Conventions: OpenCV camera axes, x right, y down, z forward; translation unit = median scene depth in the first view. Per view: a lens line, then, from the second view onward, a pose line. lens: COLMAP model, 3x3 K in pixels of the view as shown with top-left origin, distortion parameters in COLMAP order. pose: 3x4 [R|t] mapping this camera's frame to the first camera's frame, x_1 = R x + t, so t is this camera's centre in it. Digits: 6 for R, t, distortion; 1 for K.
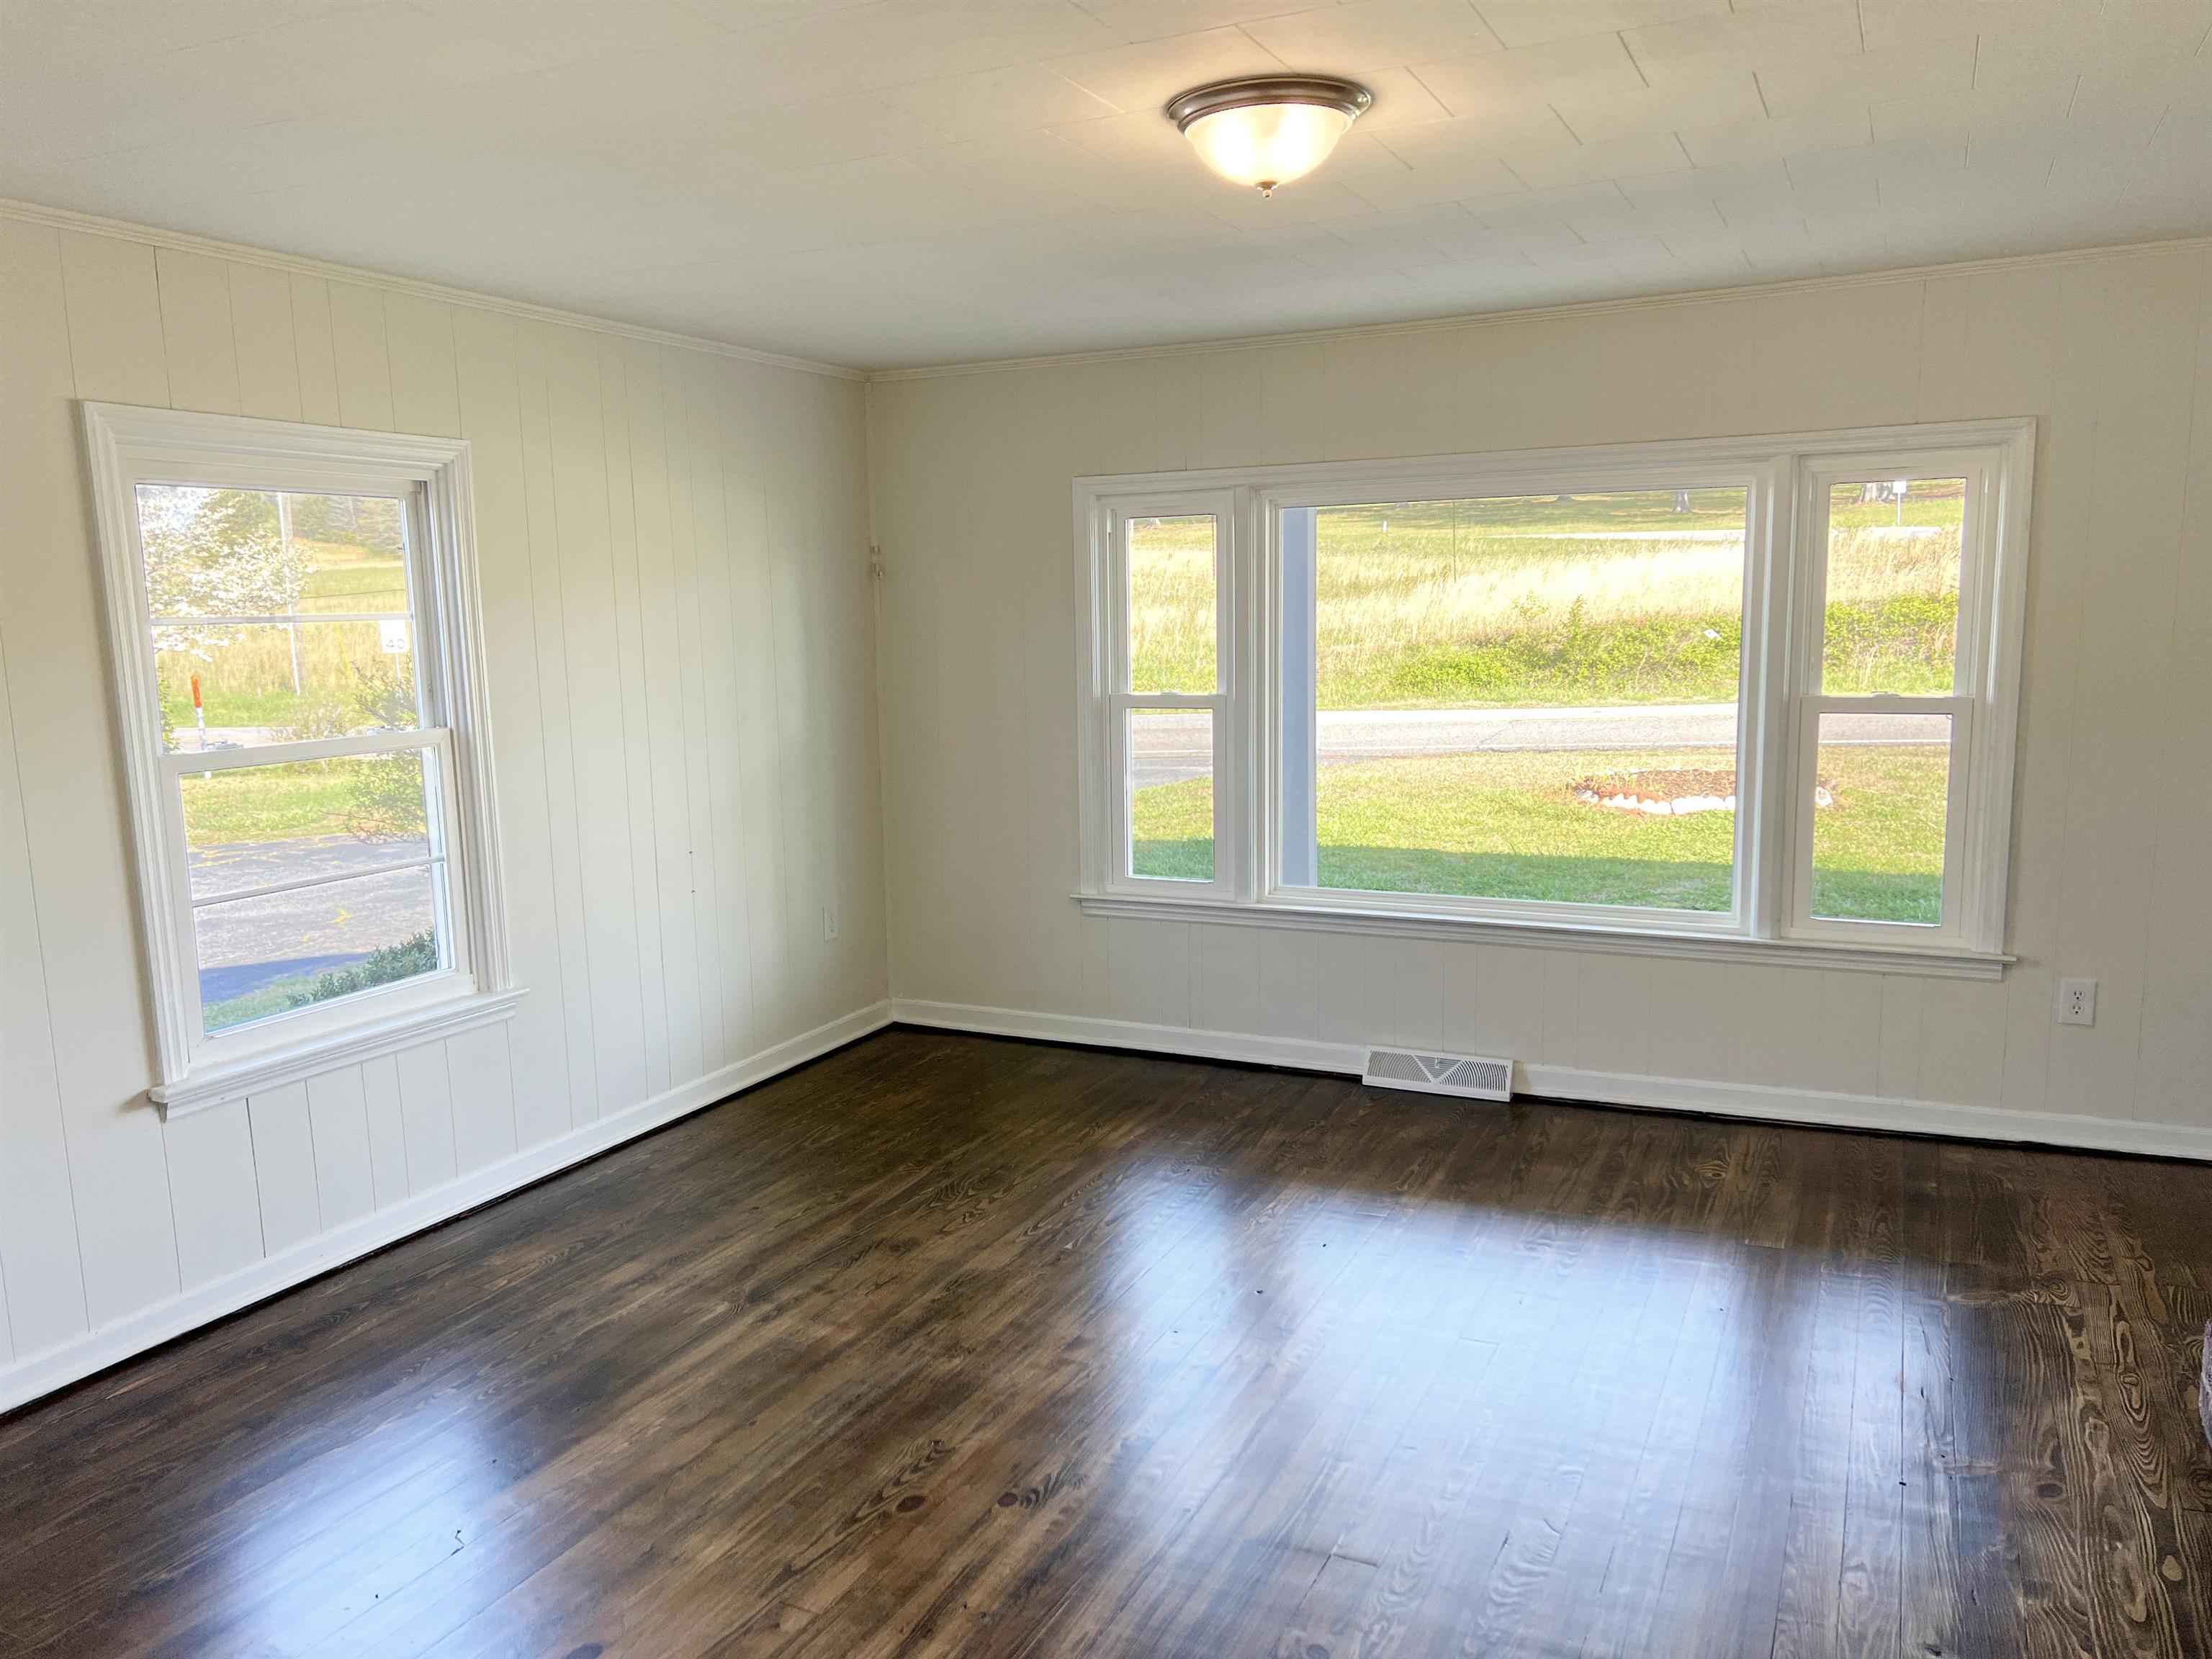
lens RADIAL K [[1642.3, 0, 1103.5], [0, 1642.3, 826.2], [0, 0, 1]] dist [0.028980, -0.024901]
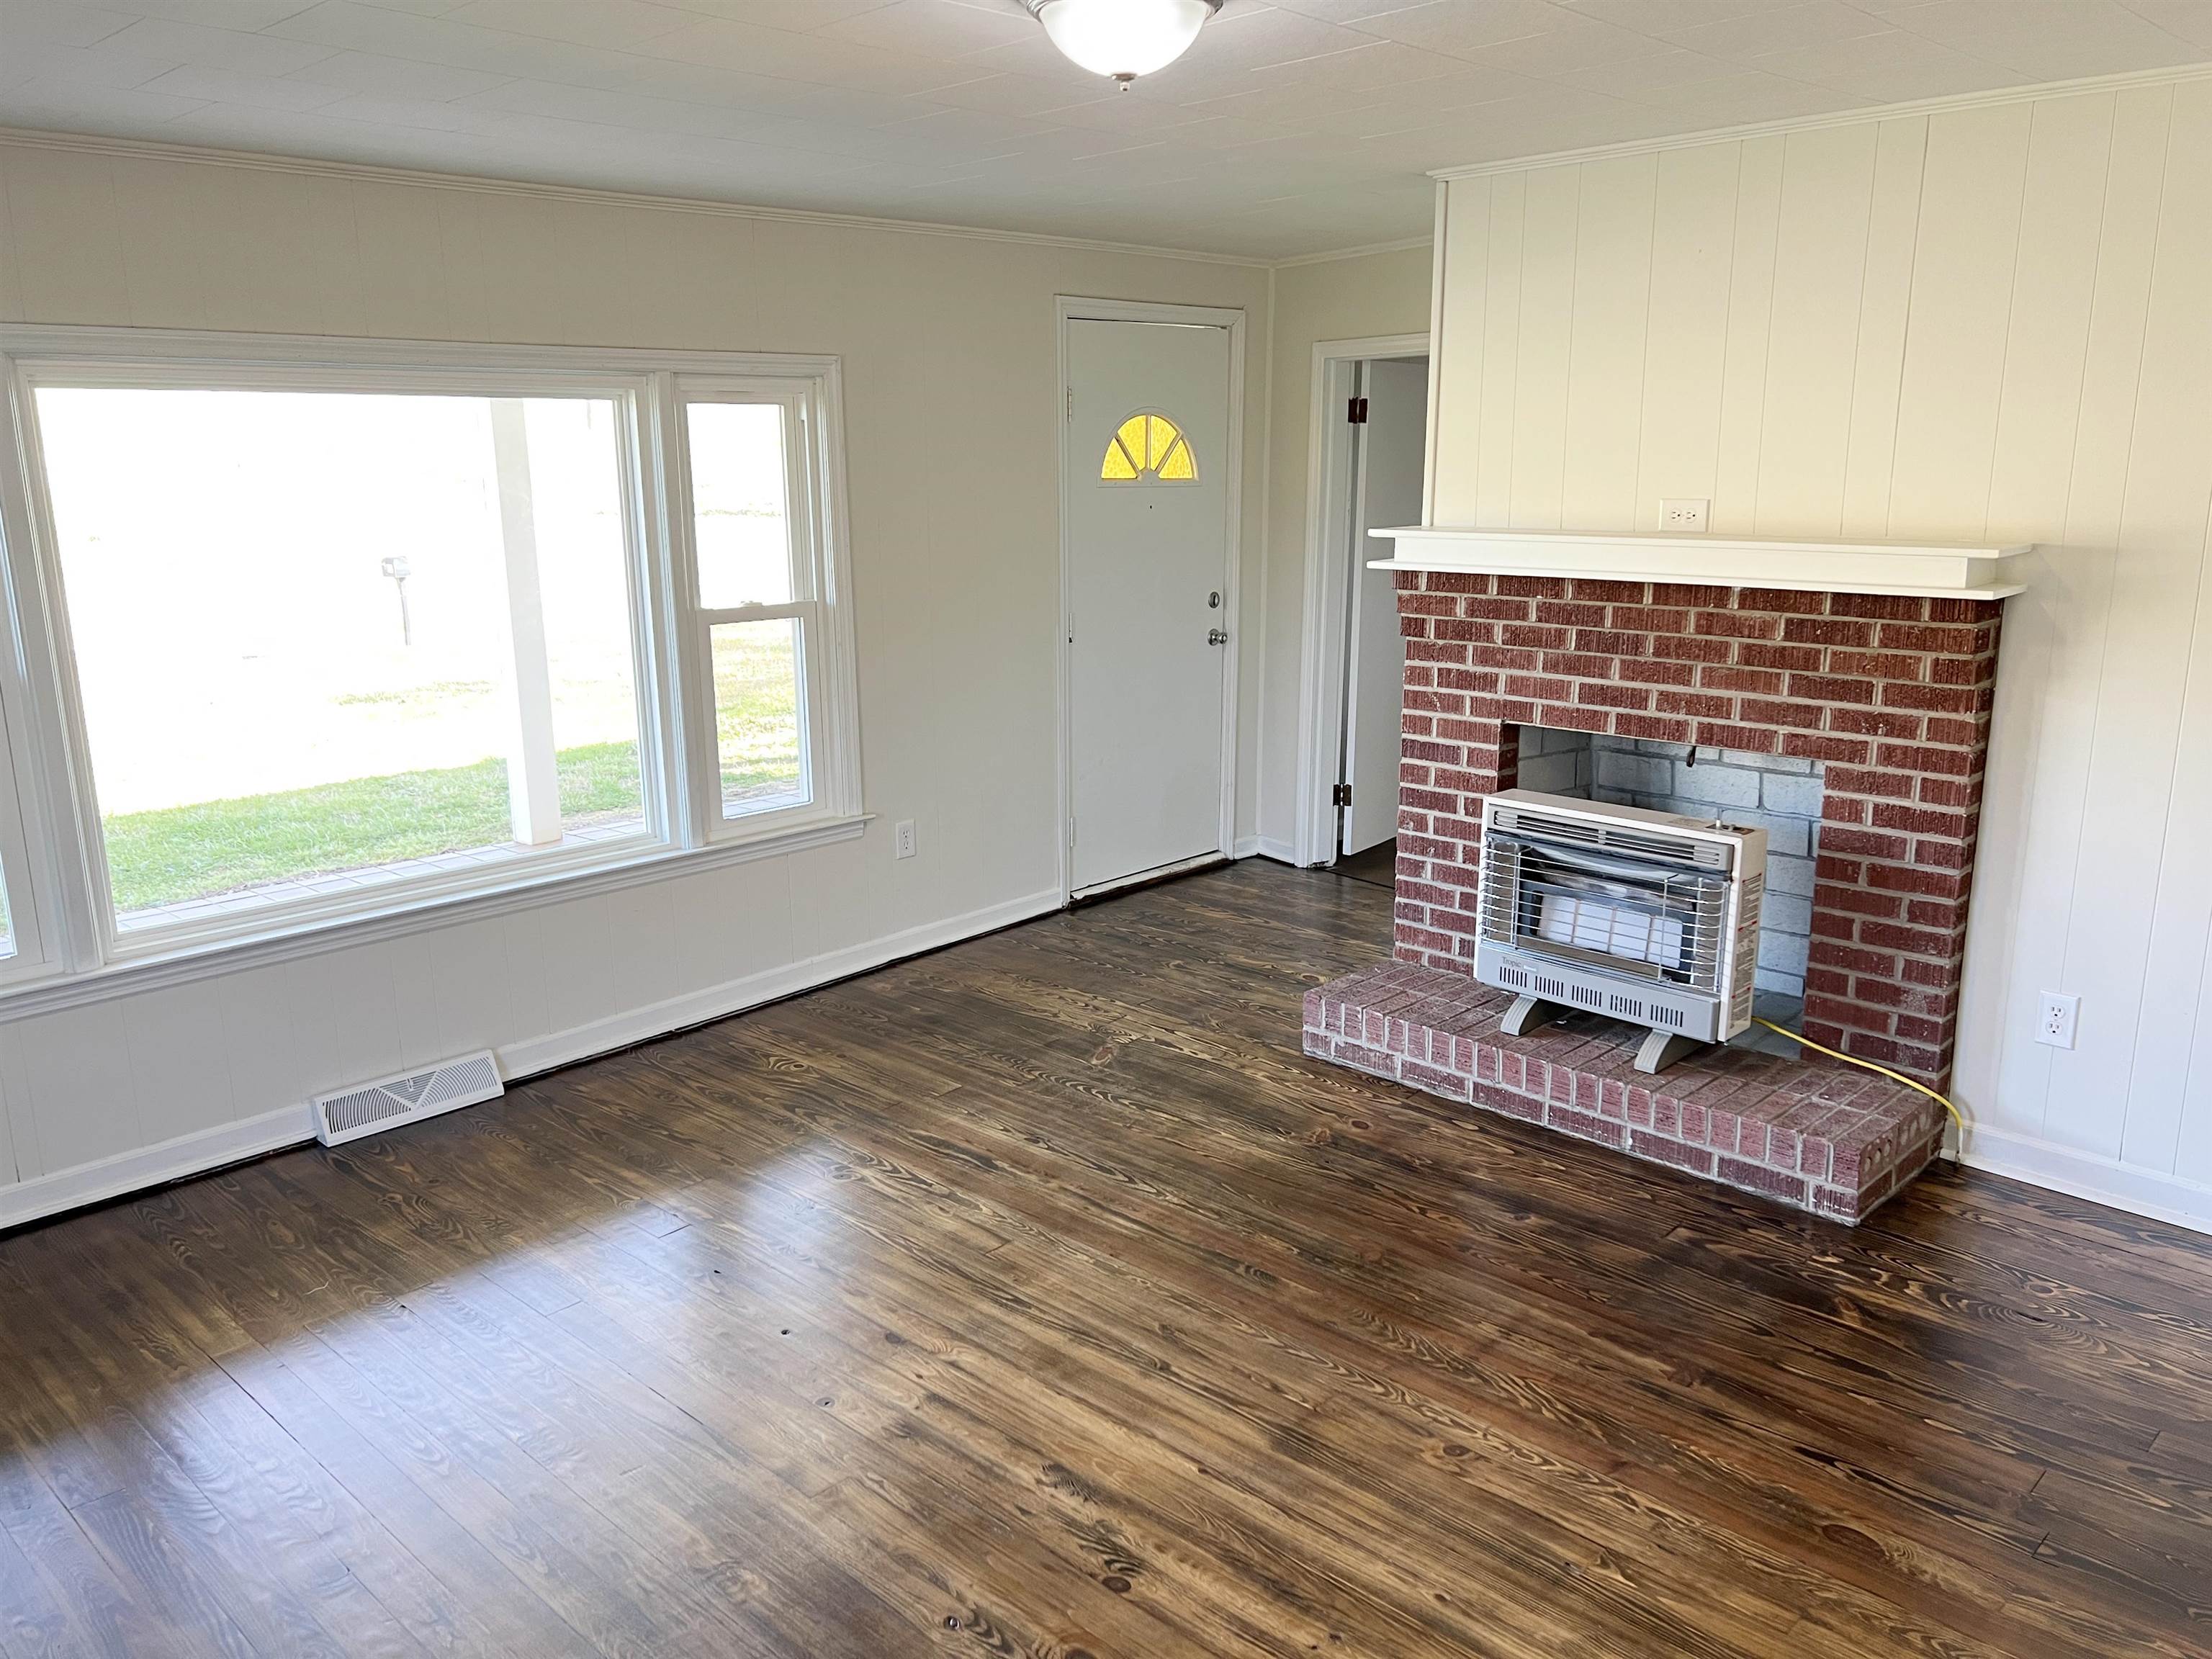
lens RADIAL K [[1642.3, 0, 1109.4], [0, 1642.3, 844.4], [0, 0, 1]] dist [0.028980, -0.024901]
pose [[0.289080, -0.202681, 0.935603, -0.514022], [0.134370, 0.976246, 0.169968, -0.077996], [-0.947828, 0.076582, 0.309448, 0.457167]]
